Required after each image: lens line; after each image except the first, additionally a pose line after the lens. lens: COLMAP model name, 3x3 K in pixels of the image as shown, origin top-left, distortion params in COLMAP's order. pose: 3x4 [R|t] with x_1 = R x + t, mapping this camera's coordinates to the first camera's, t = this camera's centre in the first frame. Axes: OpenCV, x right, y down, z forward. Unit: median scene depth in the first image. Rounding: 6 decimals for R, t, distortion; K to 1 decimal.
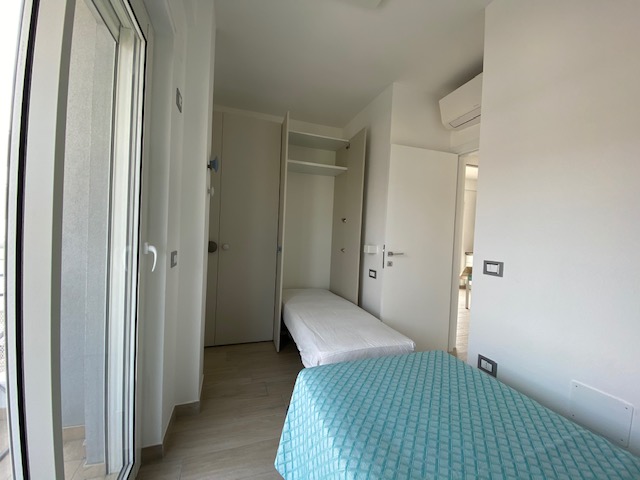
lens RADIAL K [[260.6, 0, 318.3], [0, 260.6, 240.0], [0, 0, 1]] dist [0.012029, -0.015800]
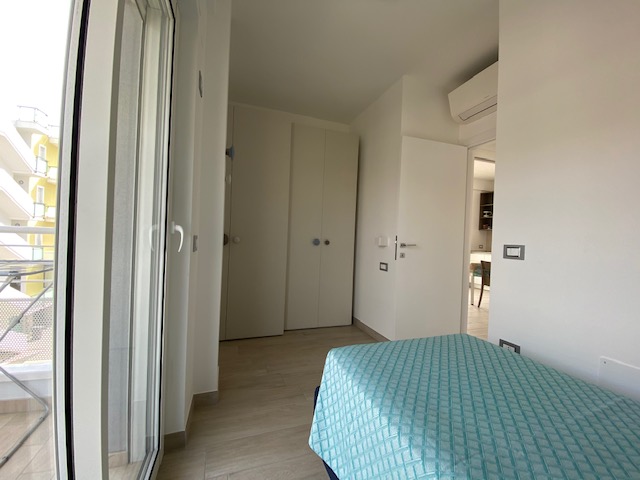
lens RADIAL K [[260.6, 0, 318.3], [0, 260.6, 240.0], [0, 0, 1]] dist [0.012029, -0.015800]
pose [[0.999910, -0.005058, 0.012431, -0.124634], [0.005252, 0.999864, -0.015653, 0.098643], [-0.012350, 0.015717, 0.999800, 0.007069]]
